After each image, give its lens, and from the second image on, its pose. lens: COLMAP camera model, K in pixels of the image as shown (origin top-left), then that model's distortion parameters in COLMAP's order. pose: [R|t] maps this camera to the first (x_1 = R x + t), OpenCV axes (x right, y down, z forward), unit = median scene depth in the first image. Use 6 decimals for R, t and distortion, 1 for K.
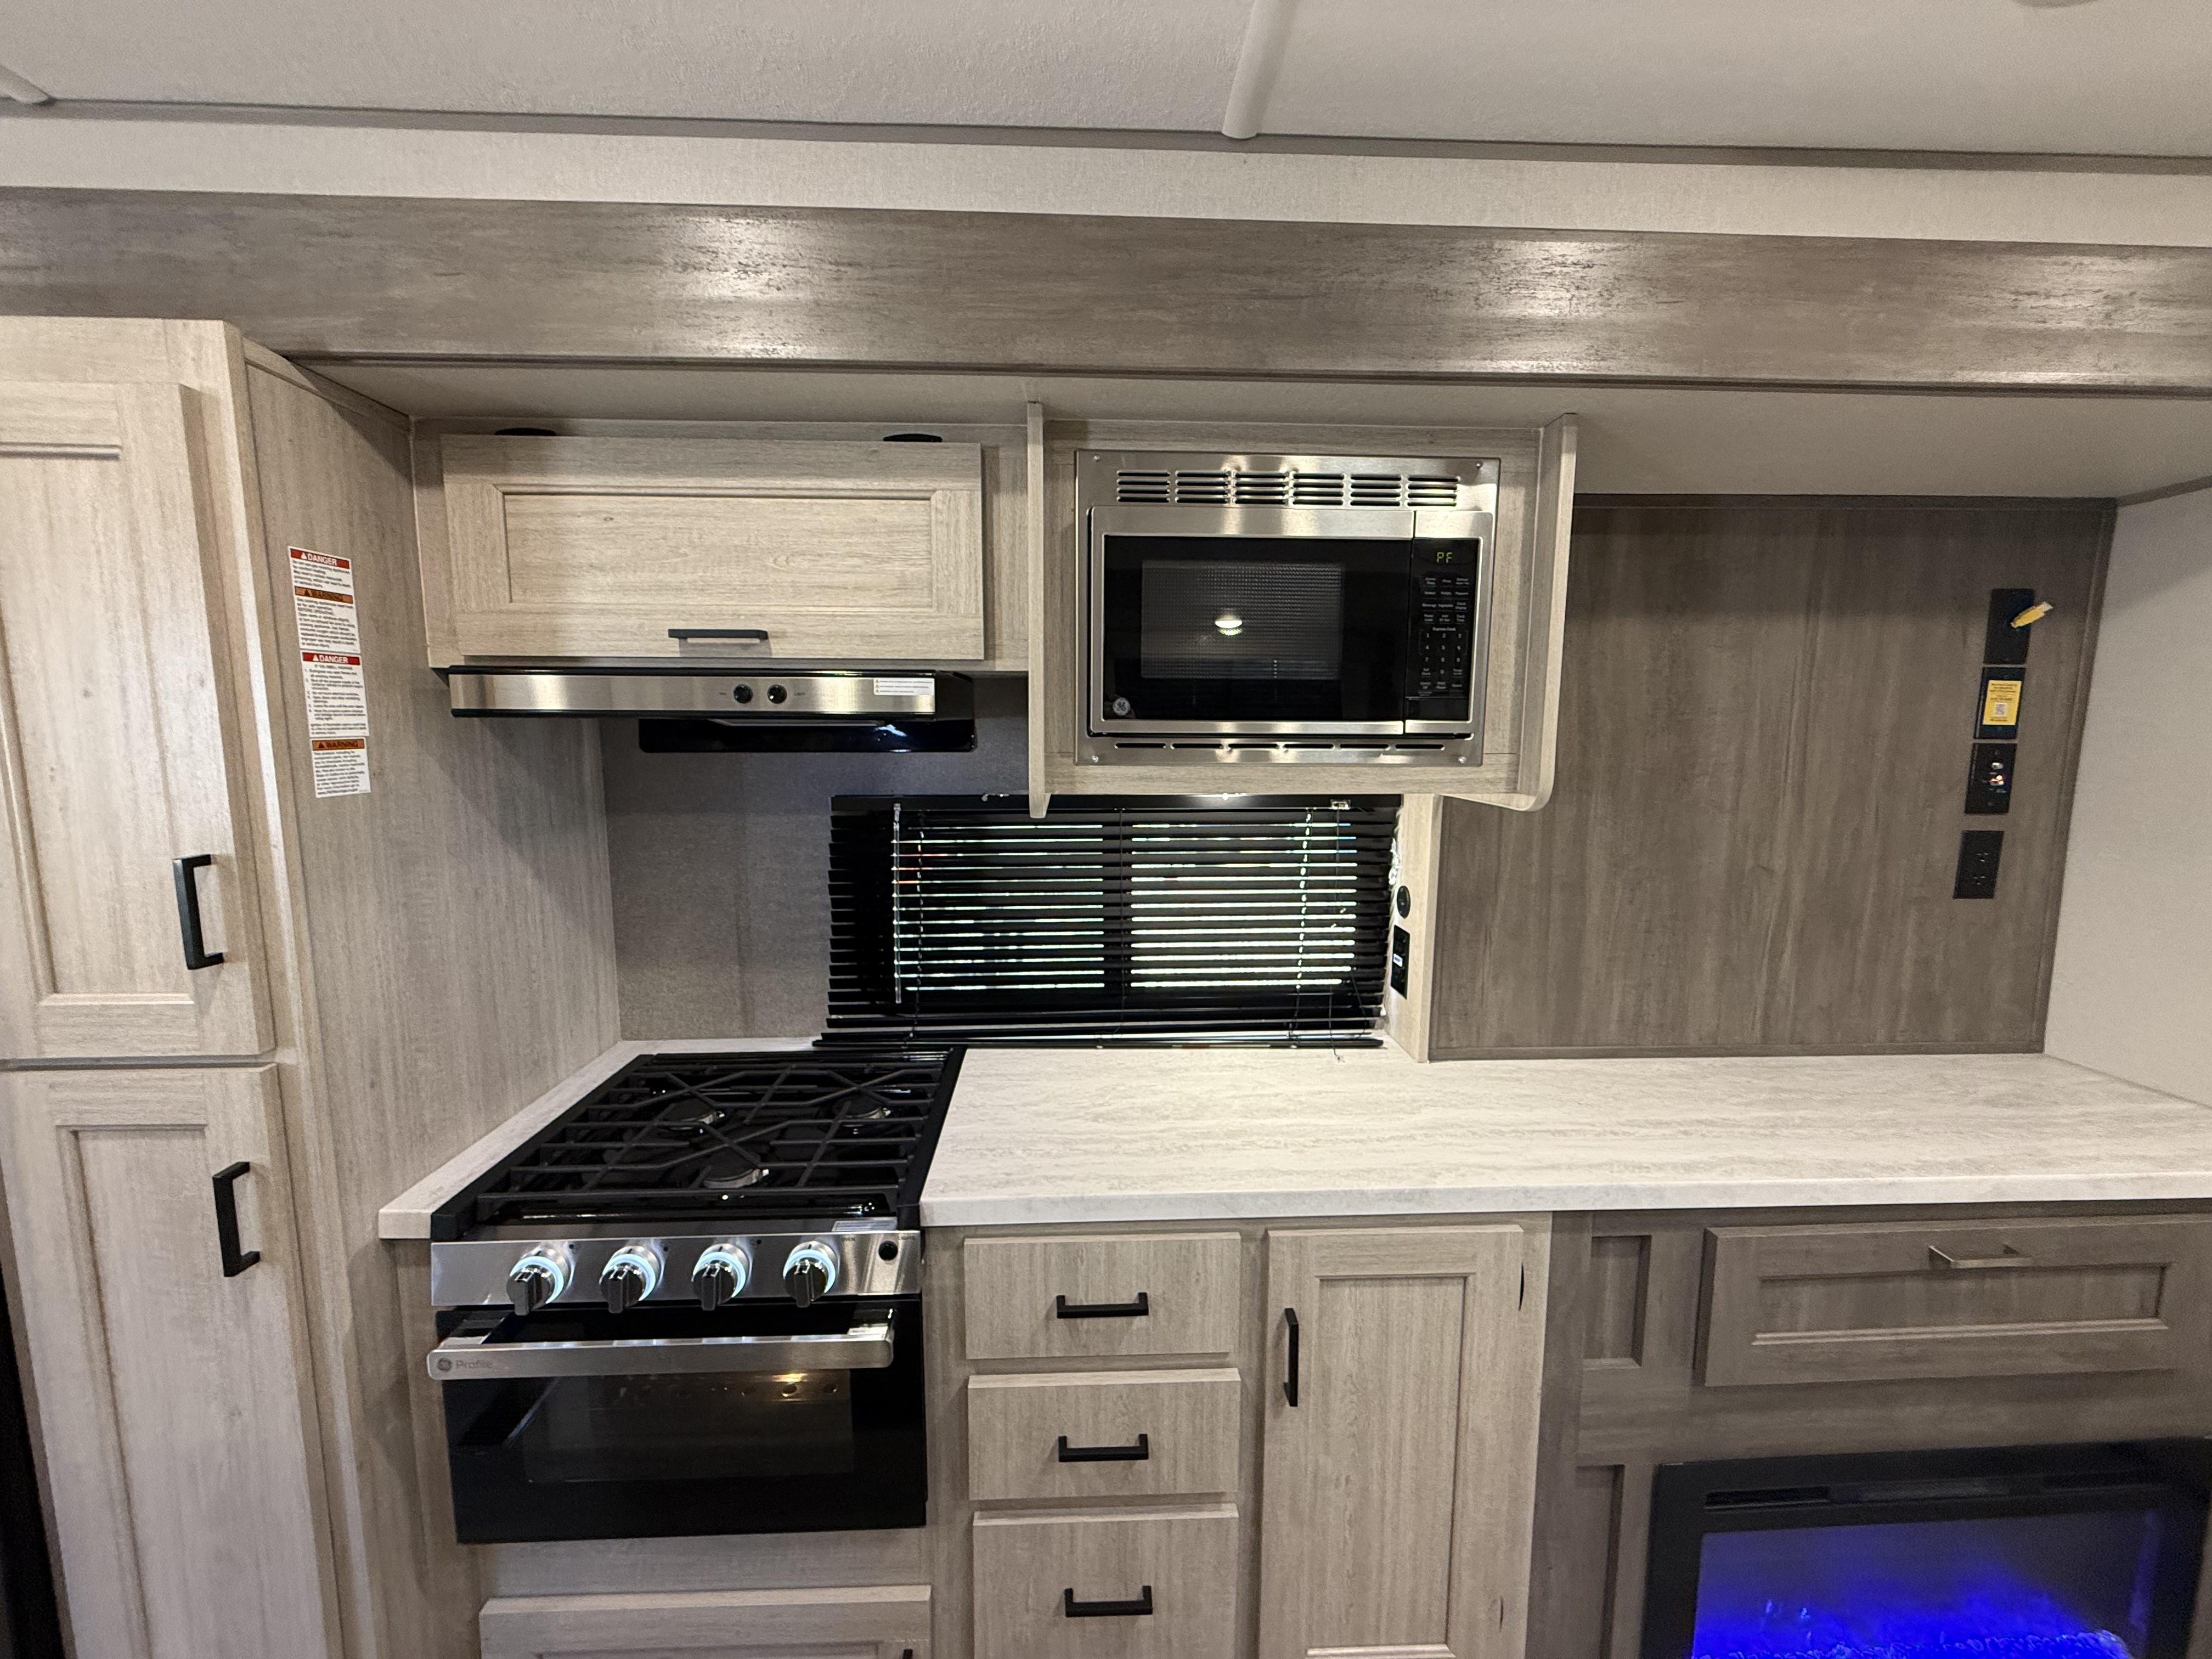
lens RADIAL K [[881.4, 0, 1092.3], [0, 881.4, 825.5], [0, 0, 1]] dist [-0.000209, 0.000248]
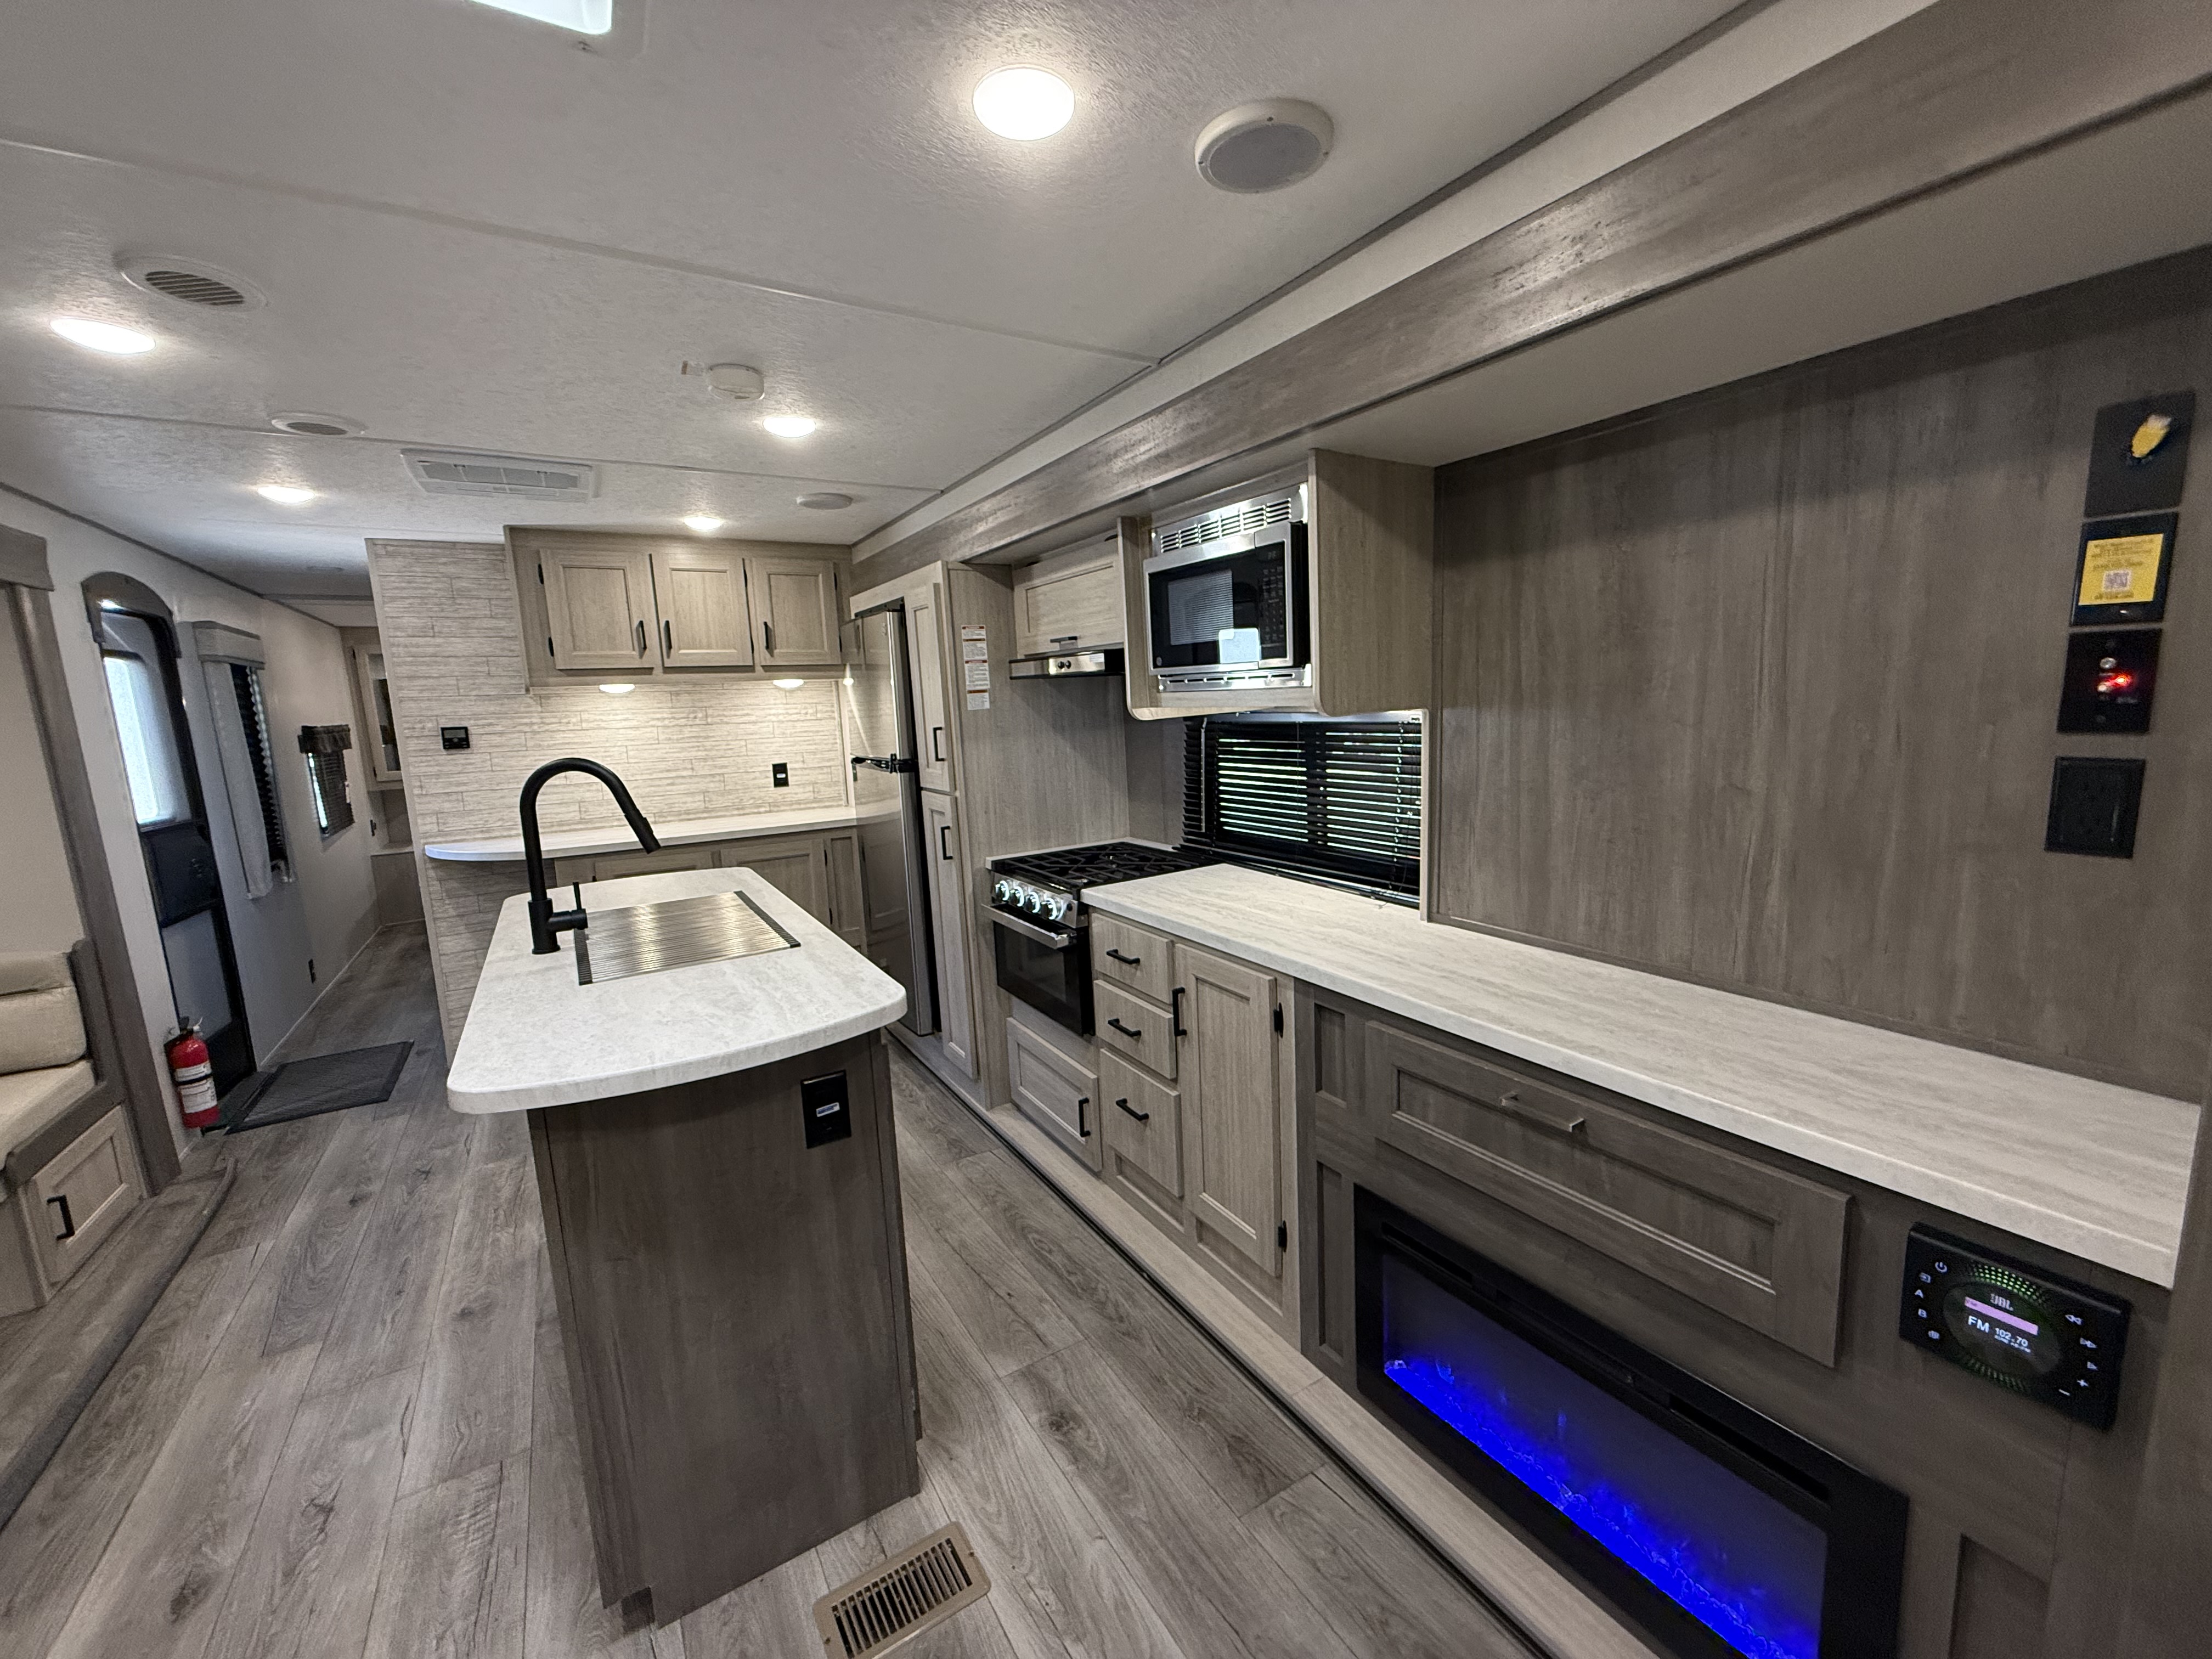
lens RADIAL K [[881.4, 0, 1103.5], [0, 881.4, 828.6], [0, 0, 1]] dist [-0.000209, 0.000248]
pose [[0.482444, 0.110257, -0.868960, 1.685555], [-0.052072, 0.993902, 0.097200, 0.046852], [0.874378, -0.001645, 0.485243, -0.039297]]
